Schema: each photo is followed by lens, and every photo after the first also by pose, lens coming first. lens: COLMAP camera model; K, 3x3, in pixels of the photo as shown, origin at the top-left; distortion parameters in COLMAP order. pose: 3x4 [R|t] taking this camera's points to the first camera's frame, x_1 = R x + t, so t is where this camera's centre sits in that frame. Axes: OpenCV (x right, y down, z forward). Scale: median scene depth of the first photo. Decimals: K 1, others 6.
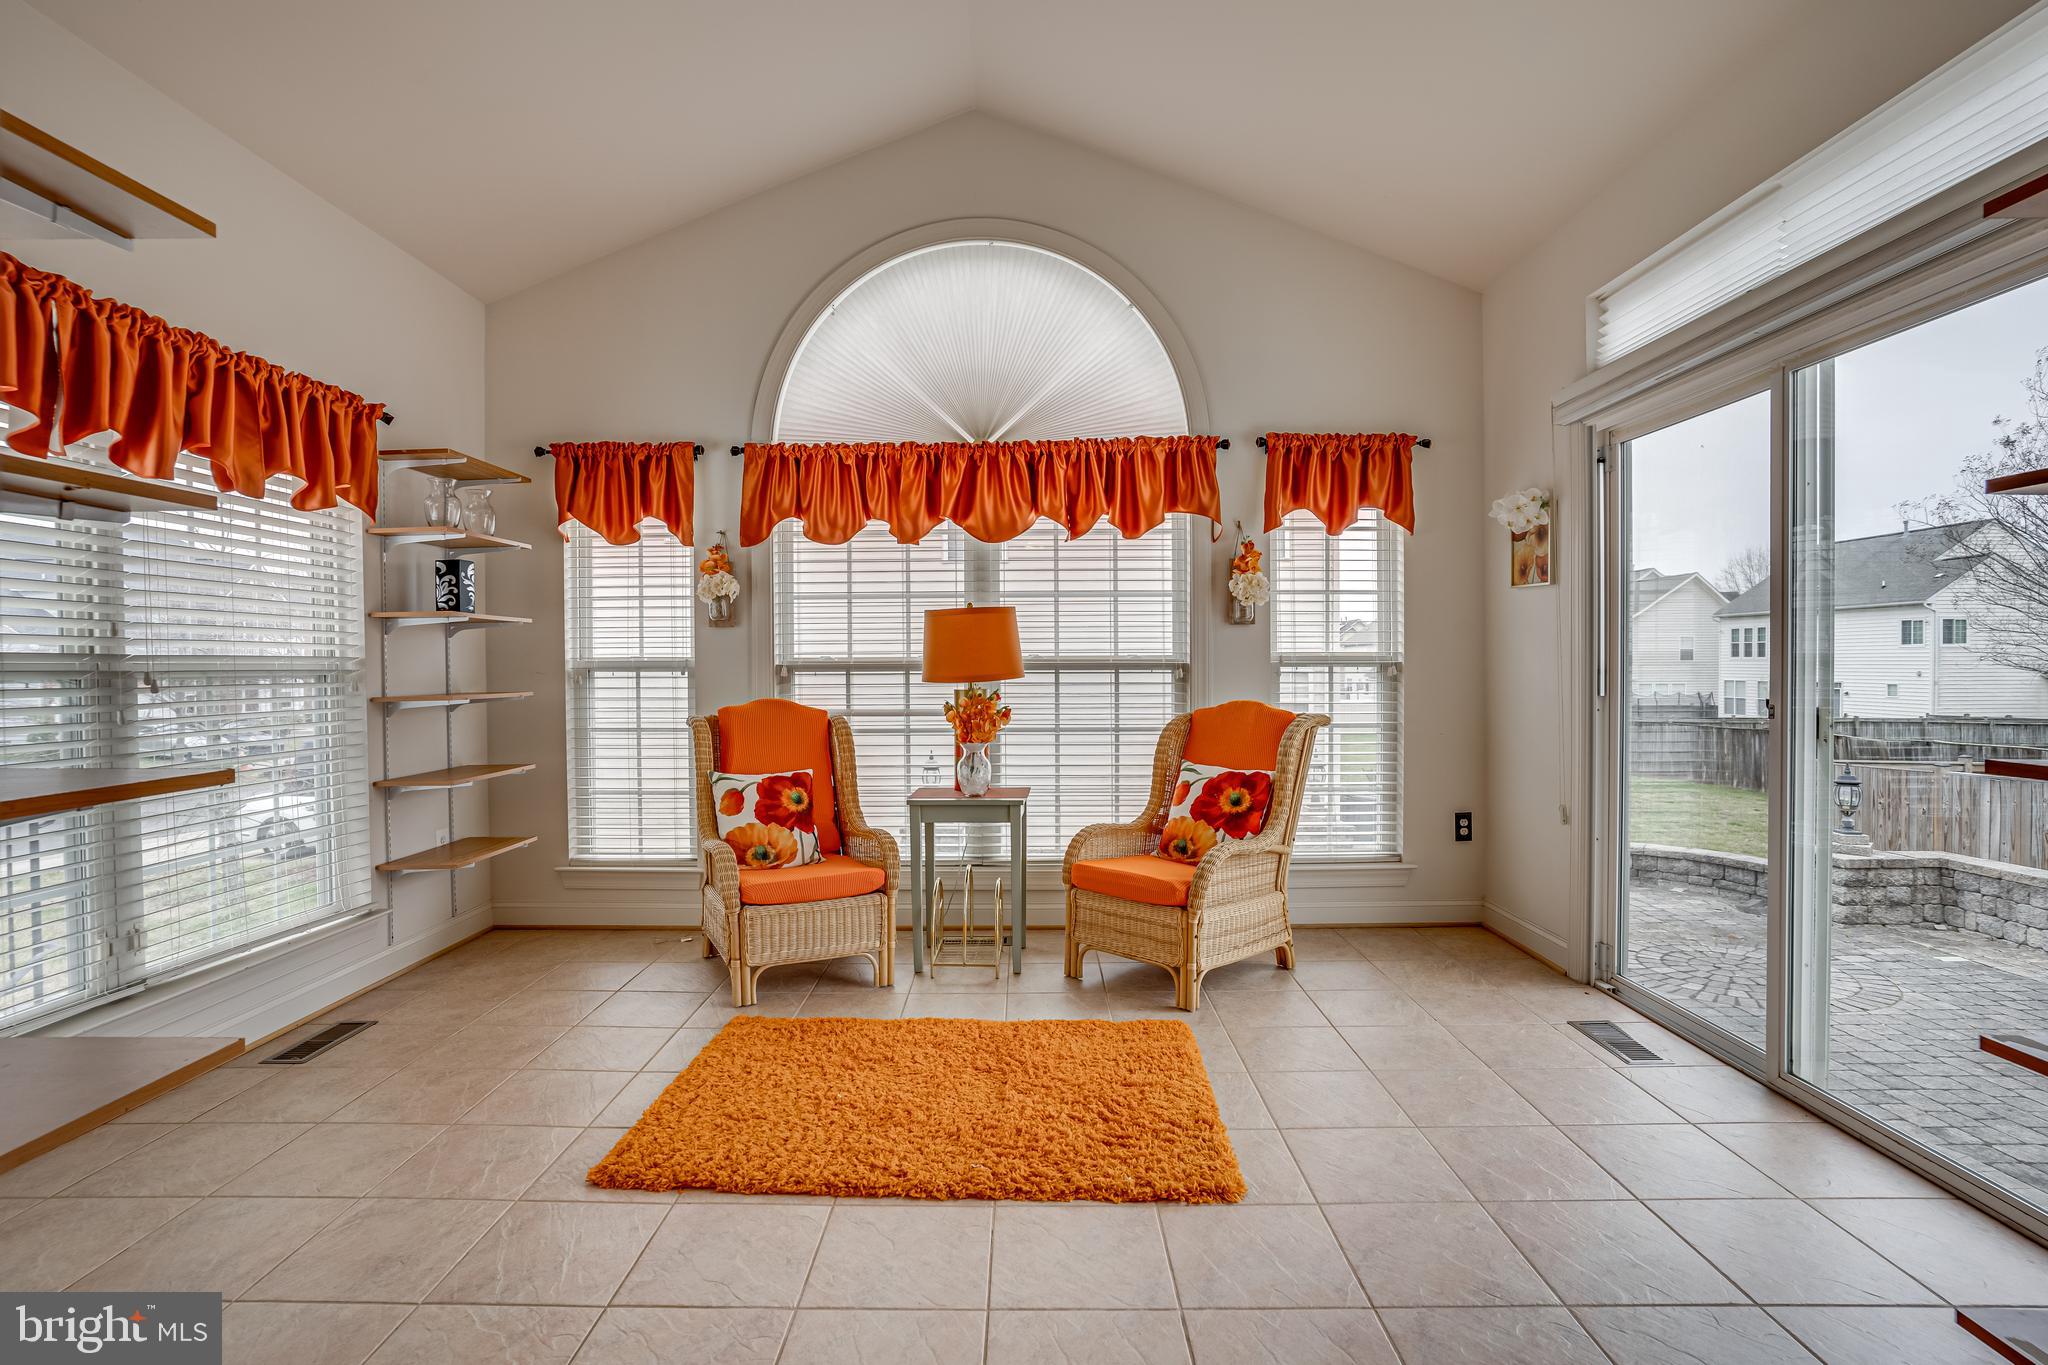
lens RADIAL K [[1021.6, 0, 1036.0], [0, 1021.6, 672.5], [0, 0, 1]] dist [-0.060535, 0.027555]
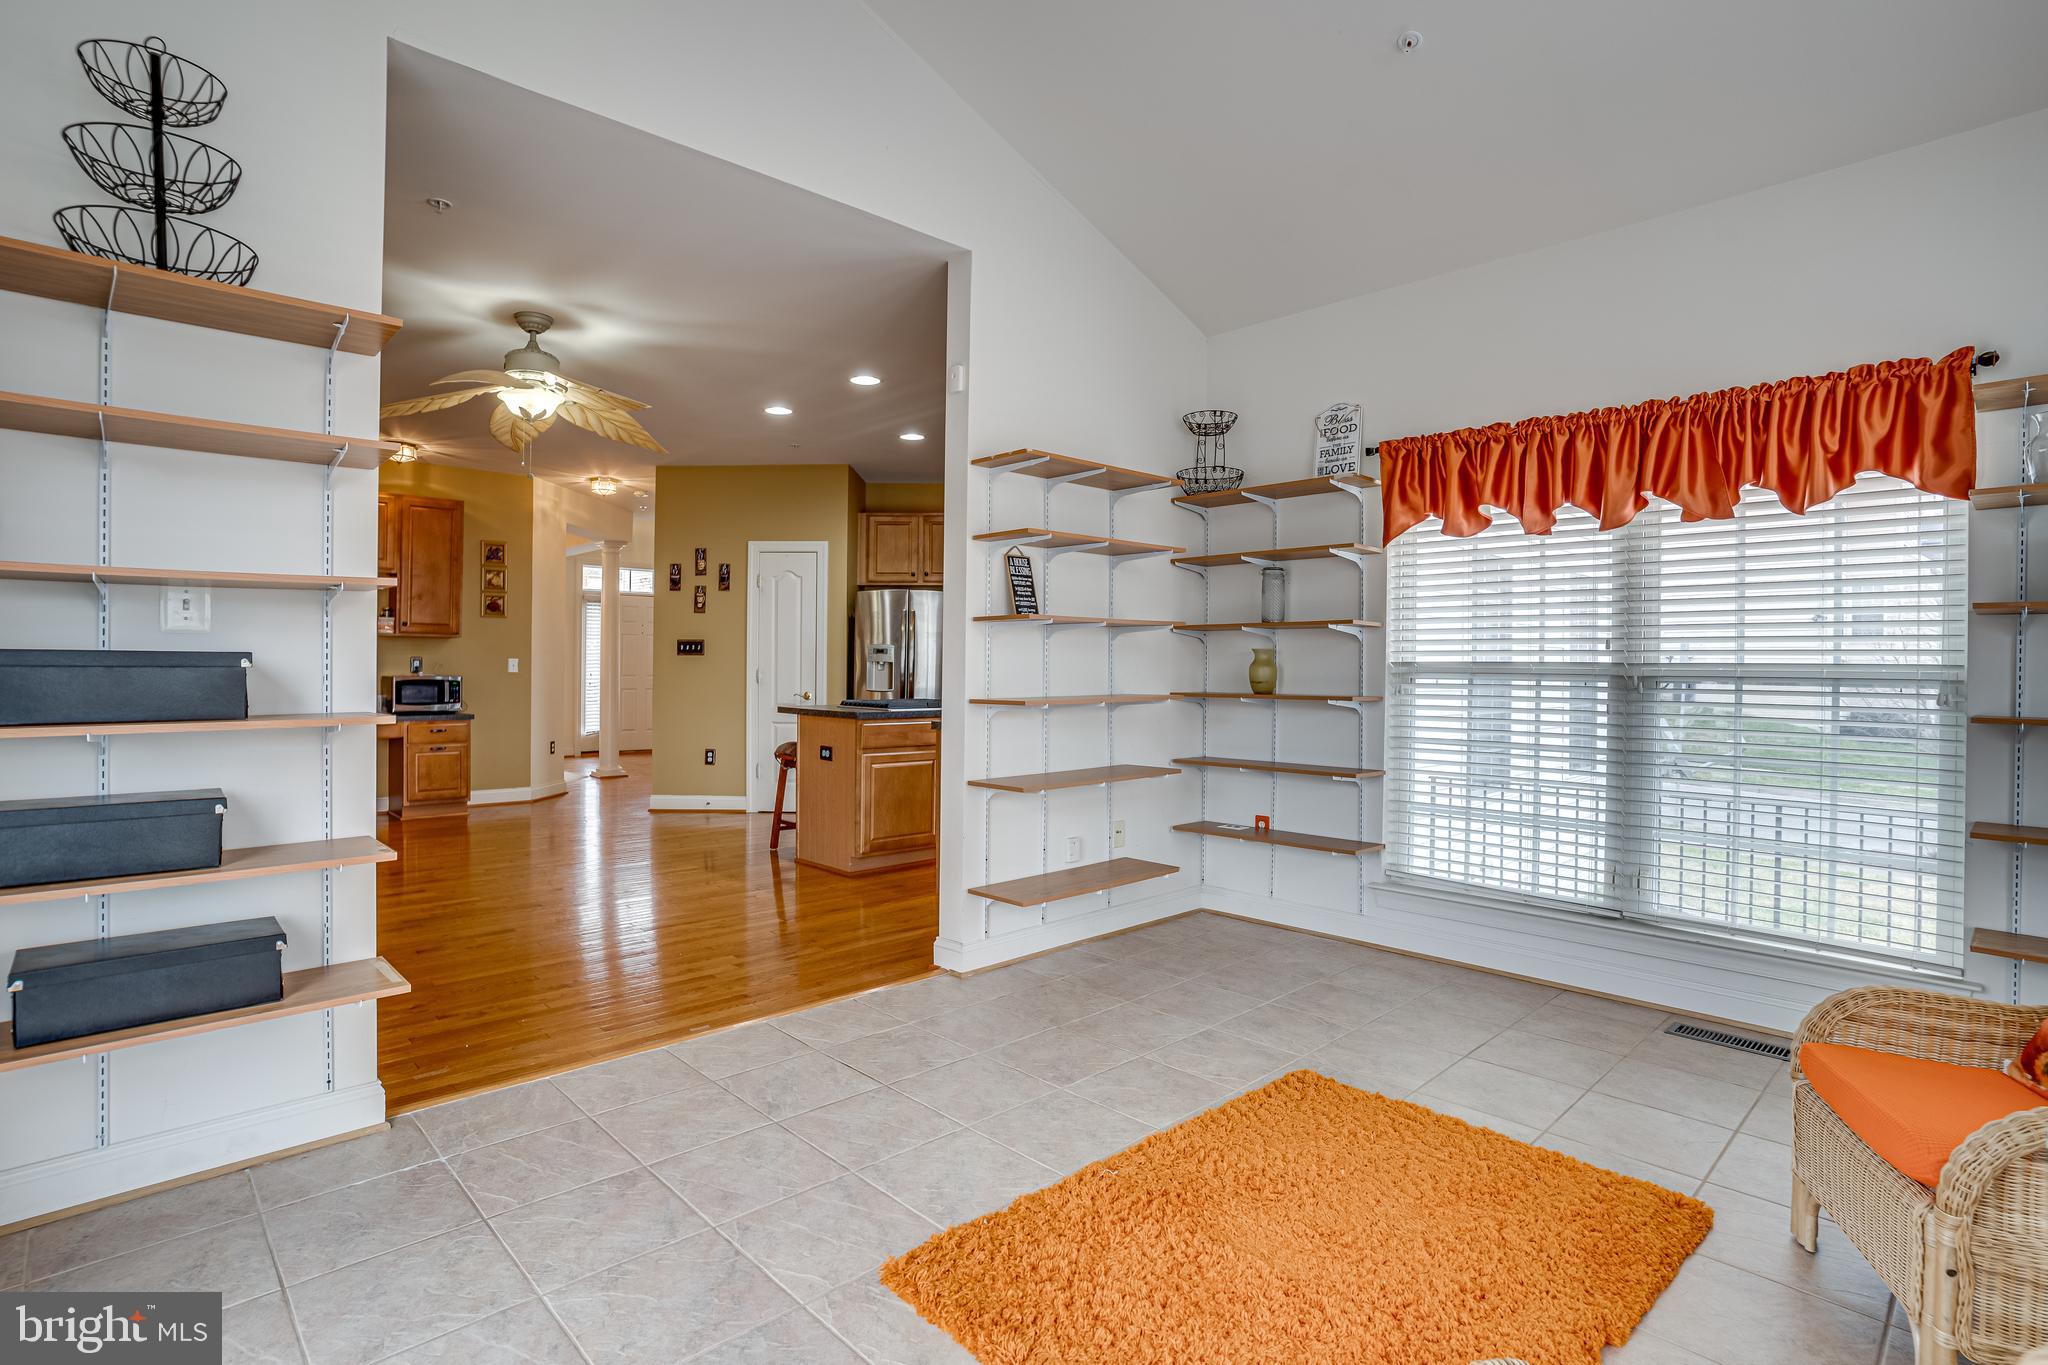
lens RADIAL K [[1021.6, 0, 1040.7], [0, 1021.6, 664.8], [0, 0, 1]] dist [-0.060535, 0.027555]
pose [[-0.720252, -0.000378, -0.693712, 0.367515], [-0.010499, 0.999891, 0.010355, -0.013497], [0.693633, 0.014742, -0.720178, 0.901278]]
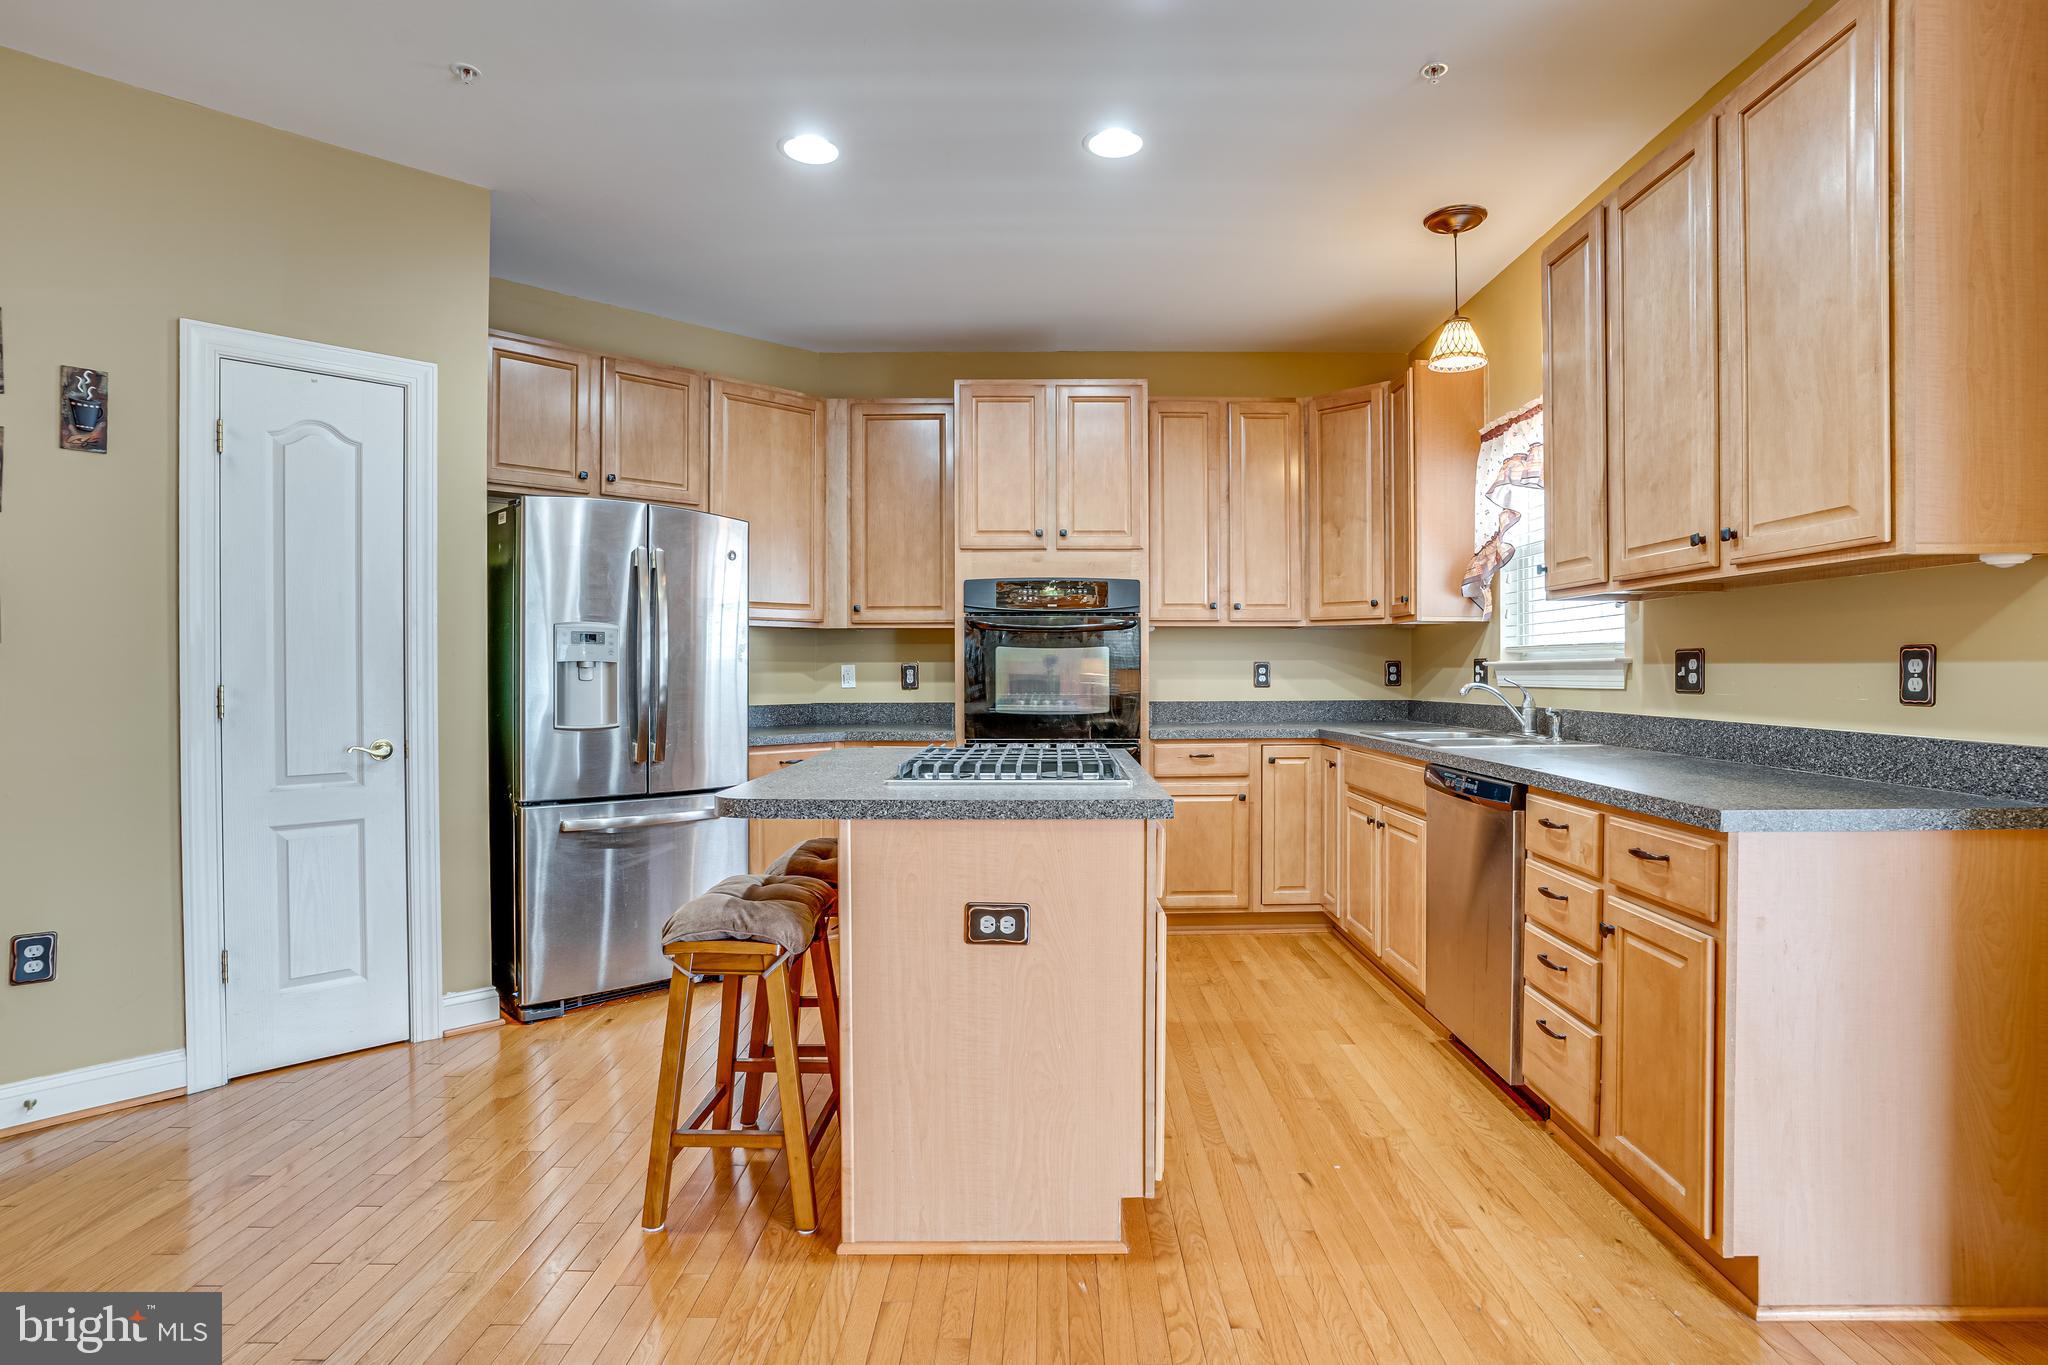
lens RADIAL K [[1021.6, 0, 1050.4], [0, 1021.6, 674.7], [0, 0, 1]] dist [-0.060535, 0.027555]
pose [[-0.001131, 0.013594, -0.999907, 0.095969], [-0.007472, 0.999880, 0.013603, 0.000190], [0.999971, 0.007486, -0.001029, -0.257800]]
